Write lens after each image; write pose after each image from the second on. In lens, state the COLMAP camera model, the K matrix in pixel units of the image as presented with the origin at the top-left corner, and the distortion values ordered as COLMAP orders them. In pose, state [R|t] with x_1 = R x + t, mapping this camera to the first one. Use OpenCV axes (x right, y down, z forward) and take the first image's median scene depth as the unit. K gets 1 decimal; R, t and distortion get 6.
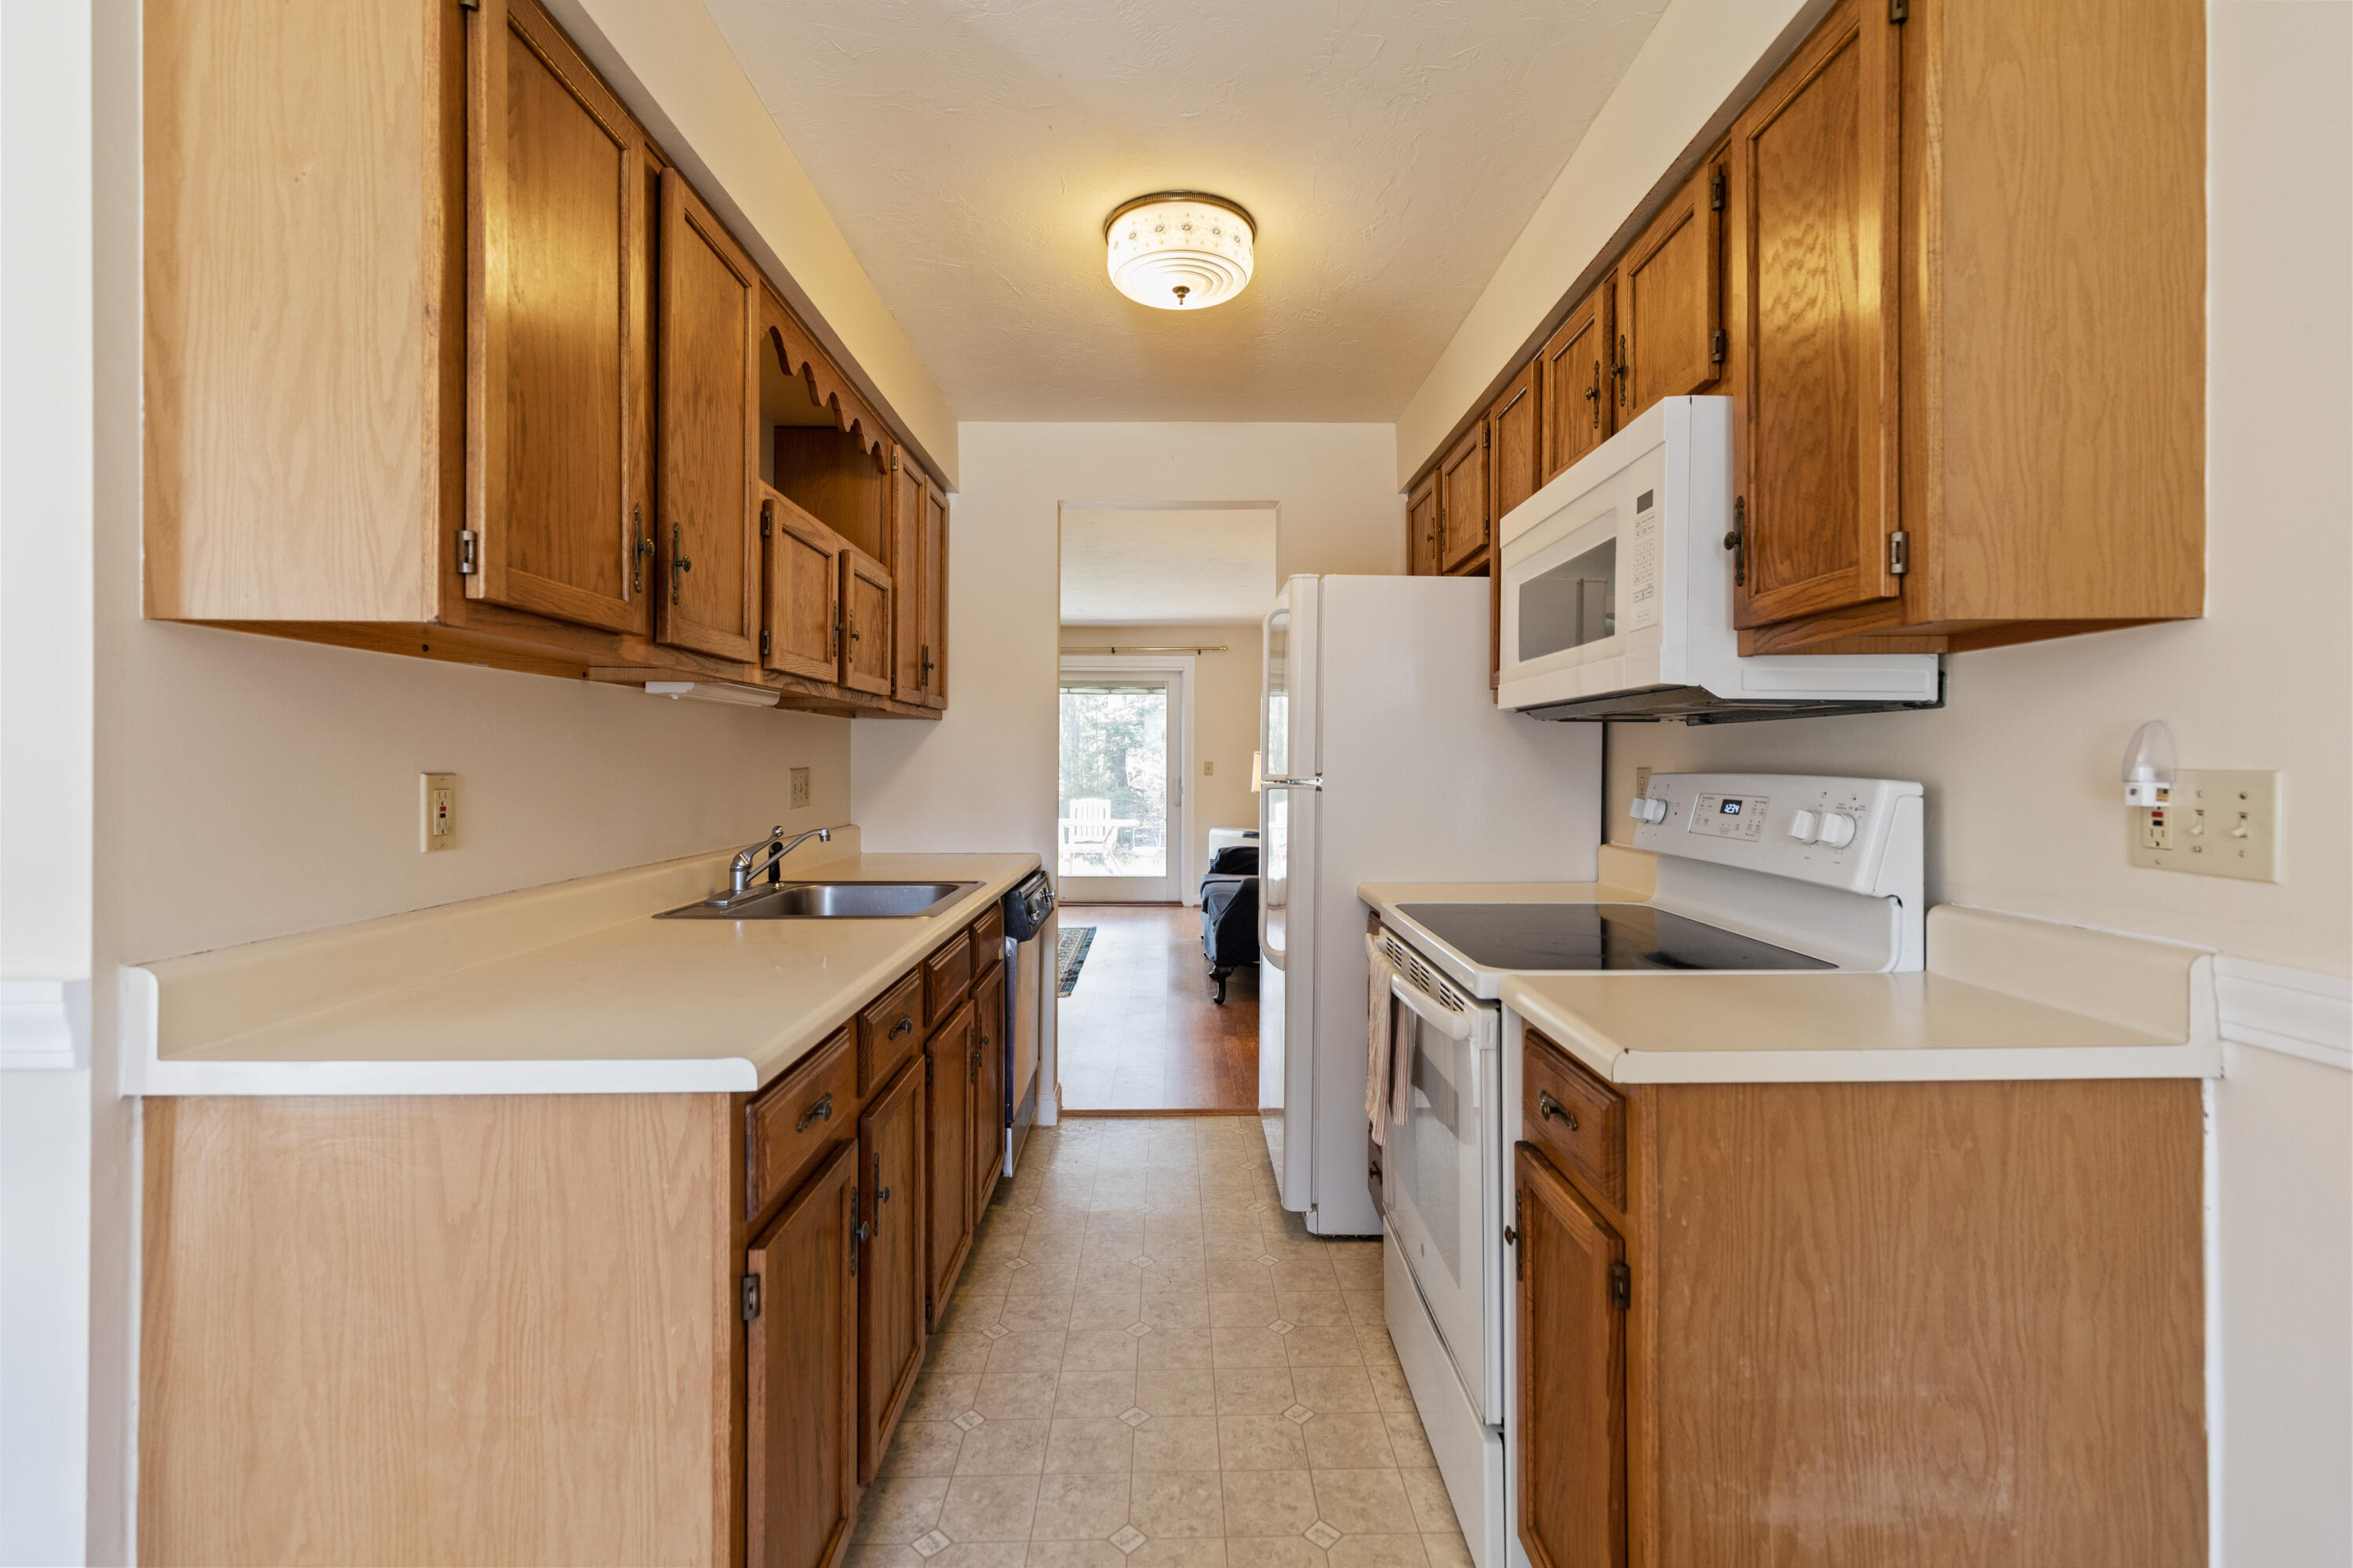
lens RADIAL K [[1056.3, 0, 1181.3], [0, 1056.3, 780.5], [0, 0, 1]] dist [0.011047, -0.000146]
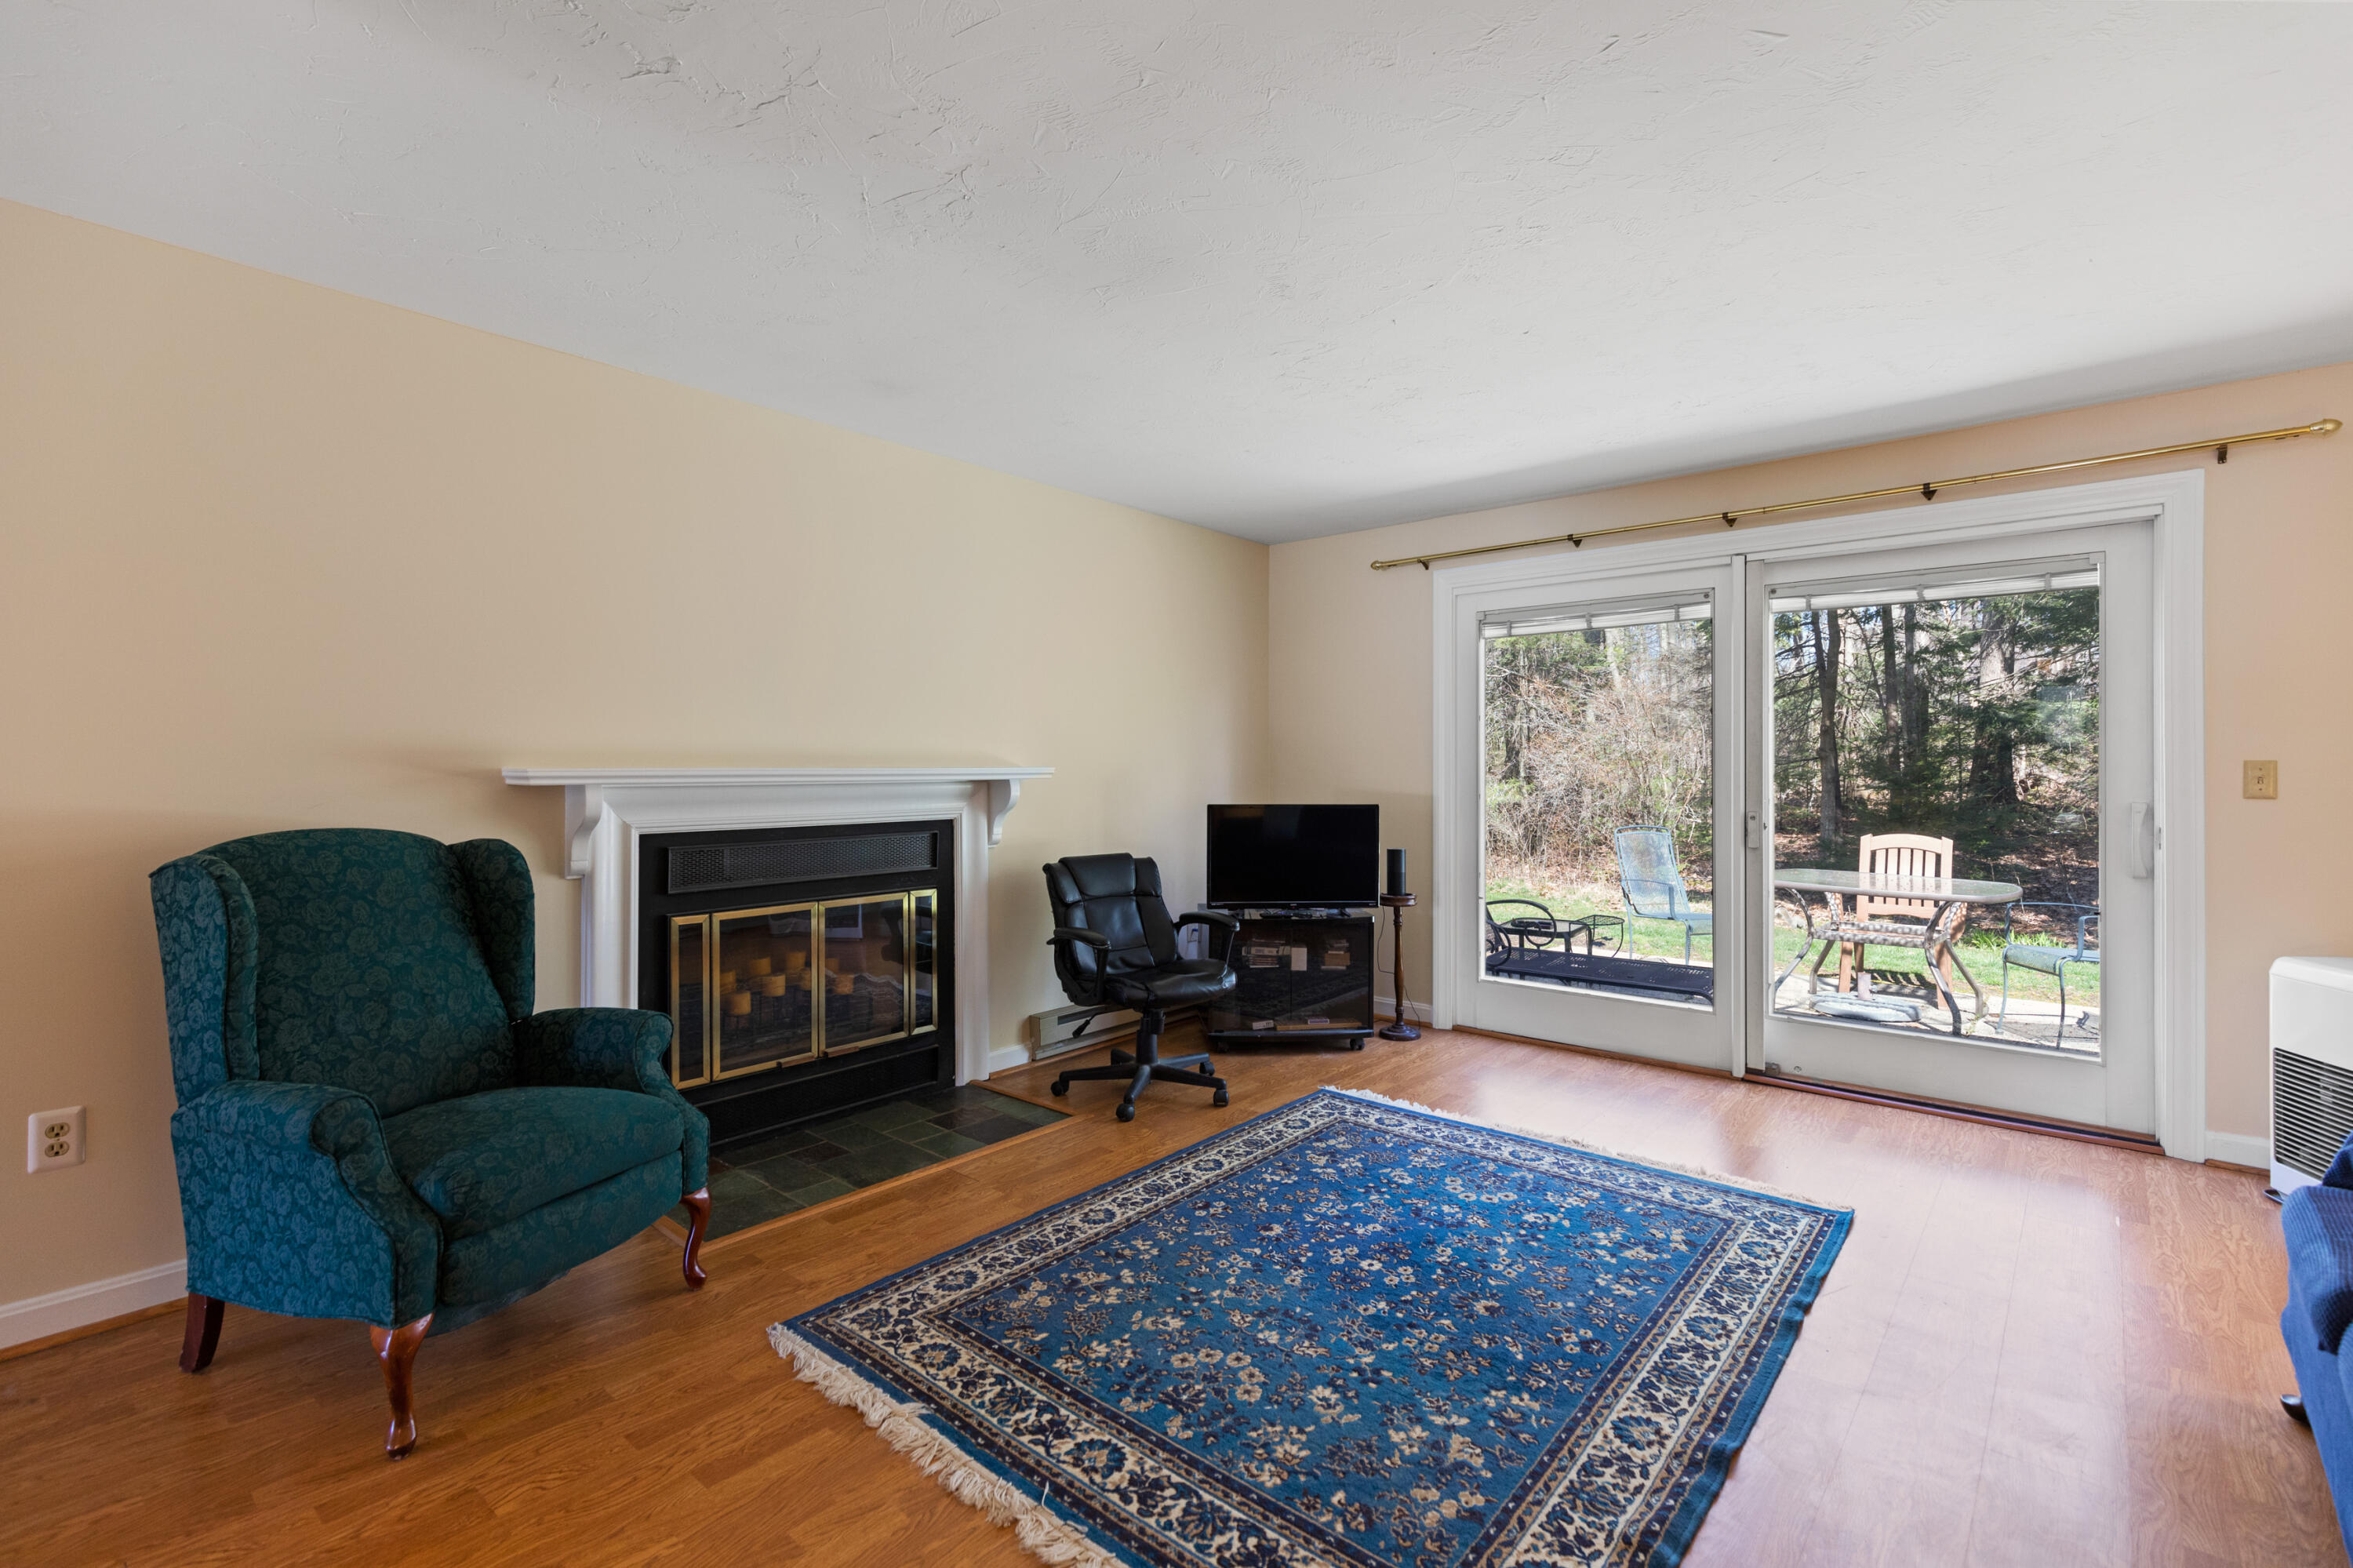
lens RADIAL K [[1070.0, 0, 1201.0], [0, 1070.0, 753.3], [0, 0, 1]] dist [0.009574, -0.000158]
pose [[0.761821, -0.009823, -0.647713, -0.029771], [-0.009136, 0.999623, -0.025905, -0.027637], [0.647723, 0.025652, 0.761444, 1.717817]]
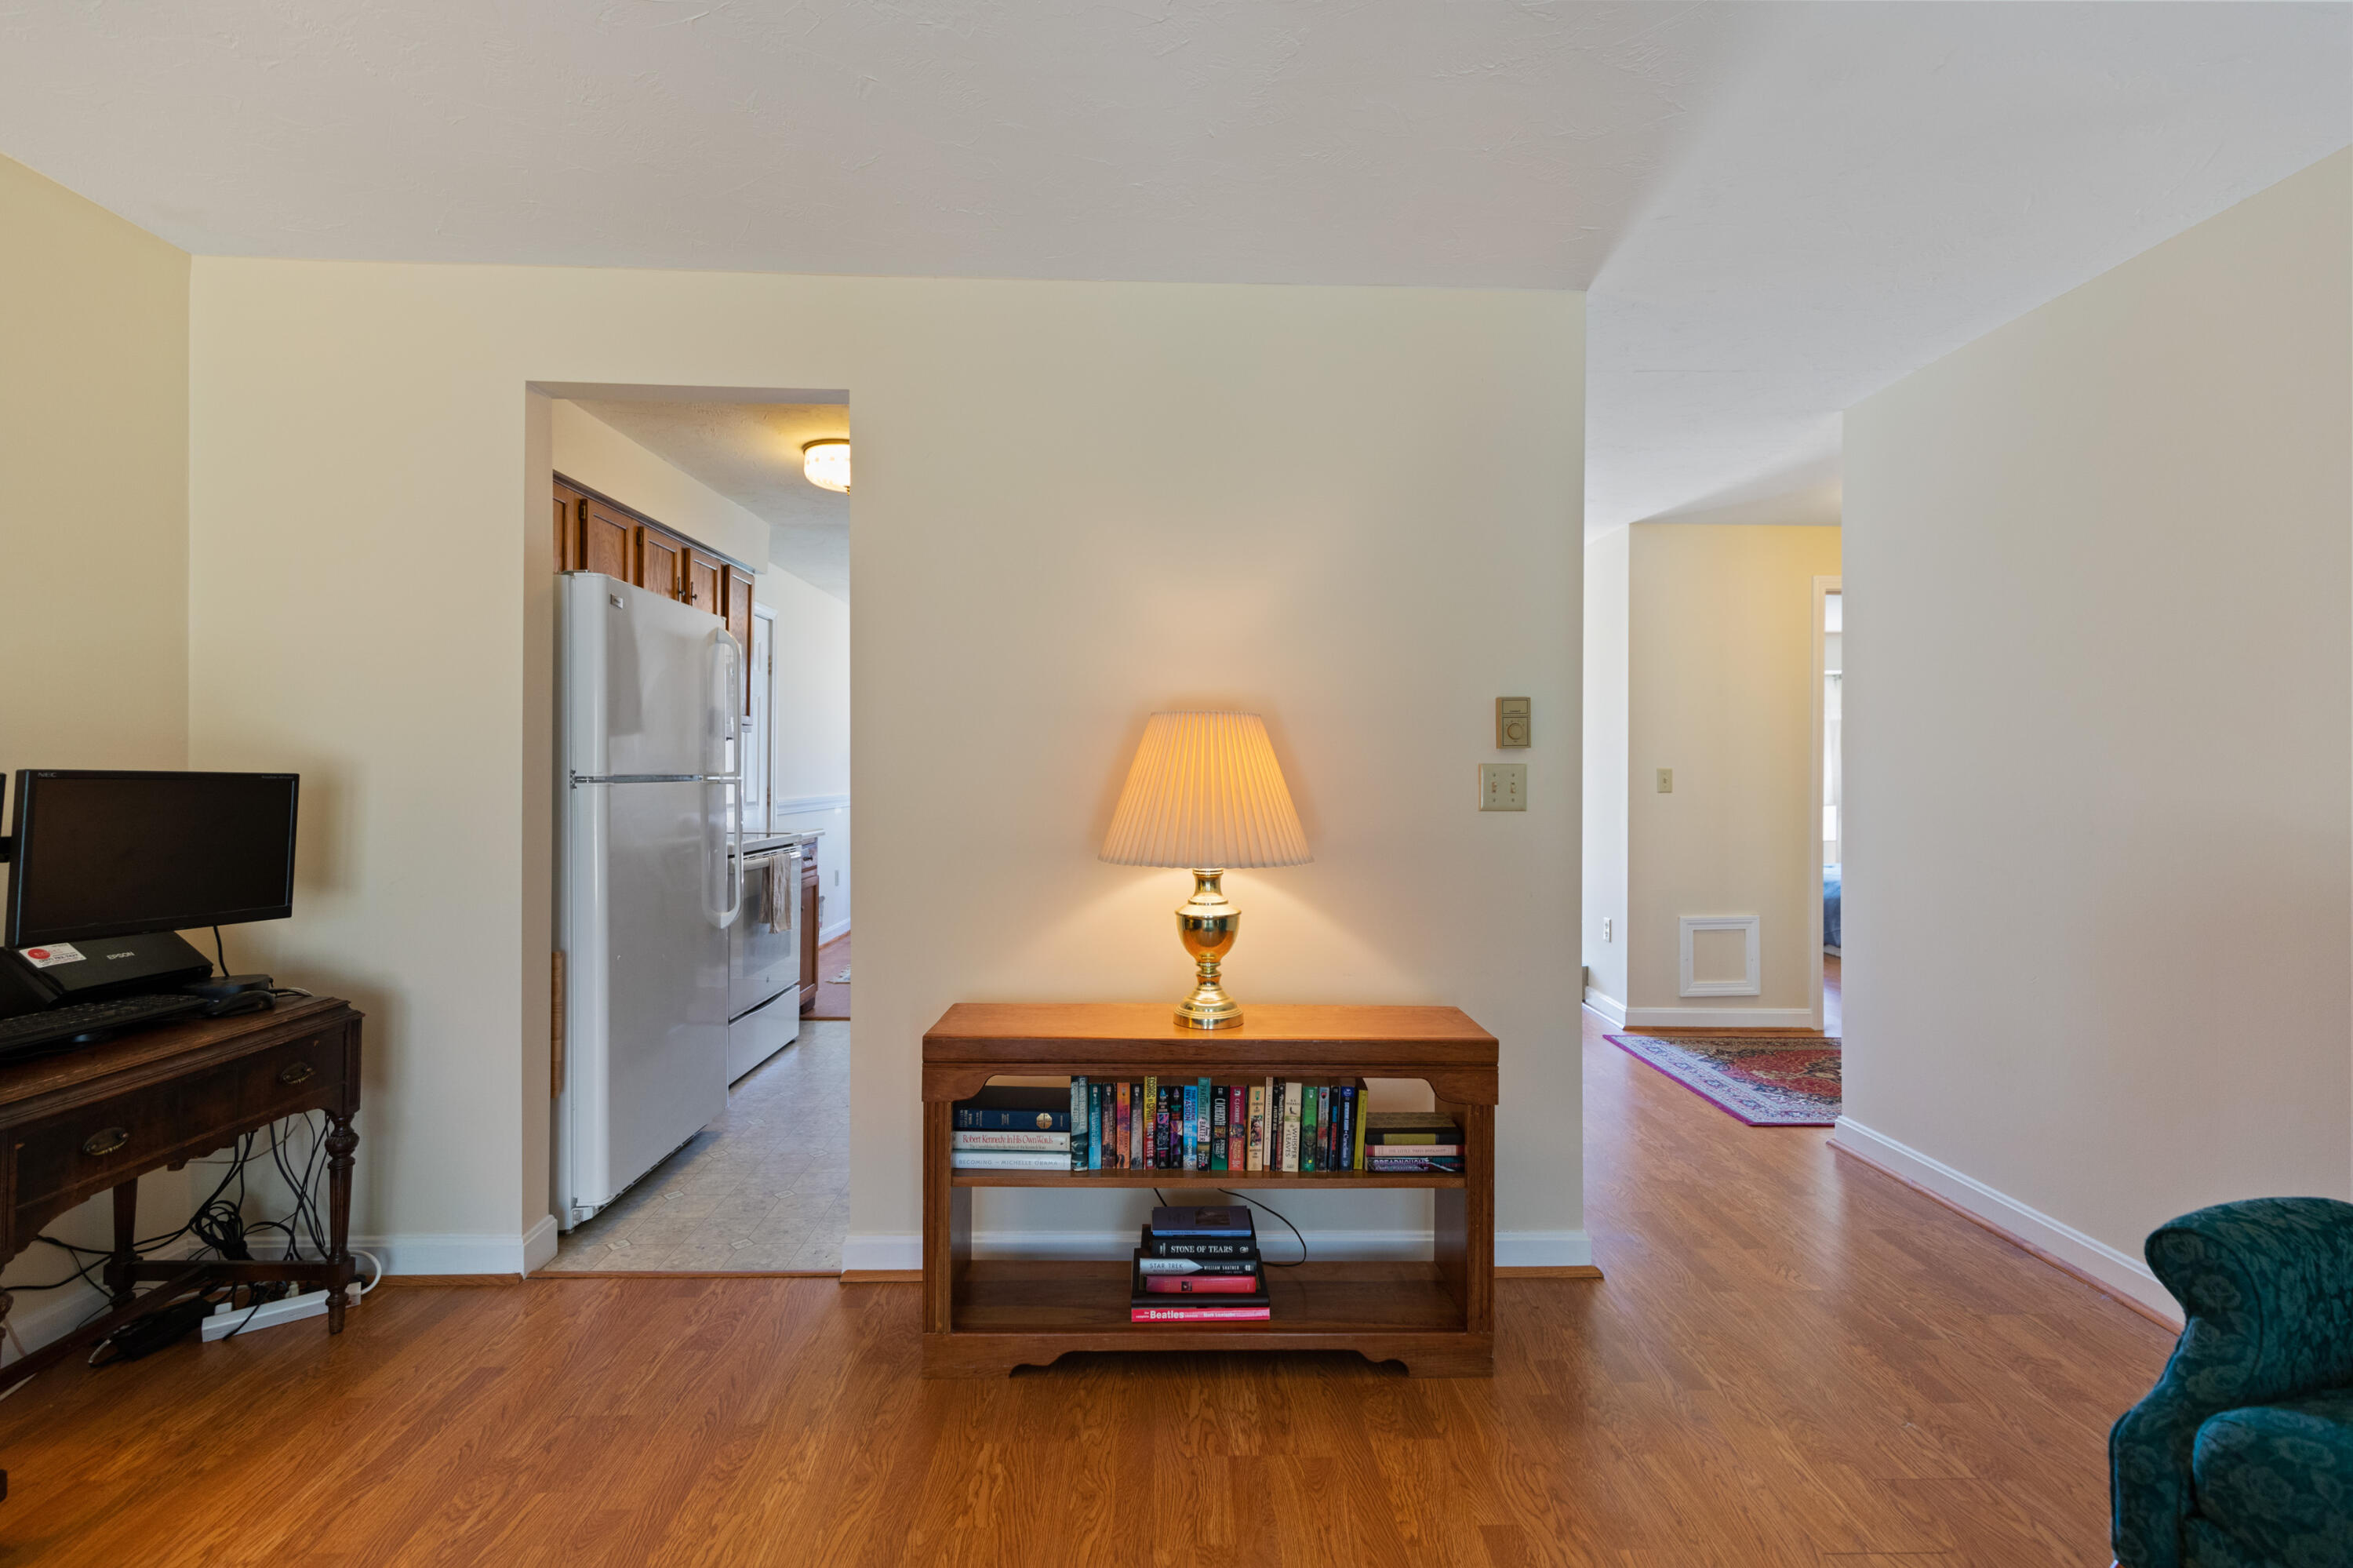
lens RADIAL K [[1065.3, 0, 1165.4], [0, 1065.3, 770.5], [0, 0, 1]] dist [0.000833, 0.000104]
pose [[-0.999972, -0.007333, 0.001596, -0.465182], [-0.007302, 0.999796, 0.018808, -0.036171], [-0.001734, 0.018796, -0.999822, 2.433568]]
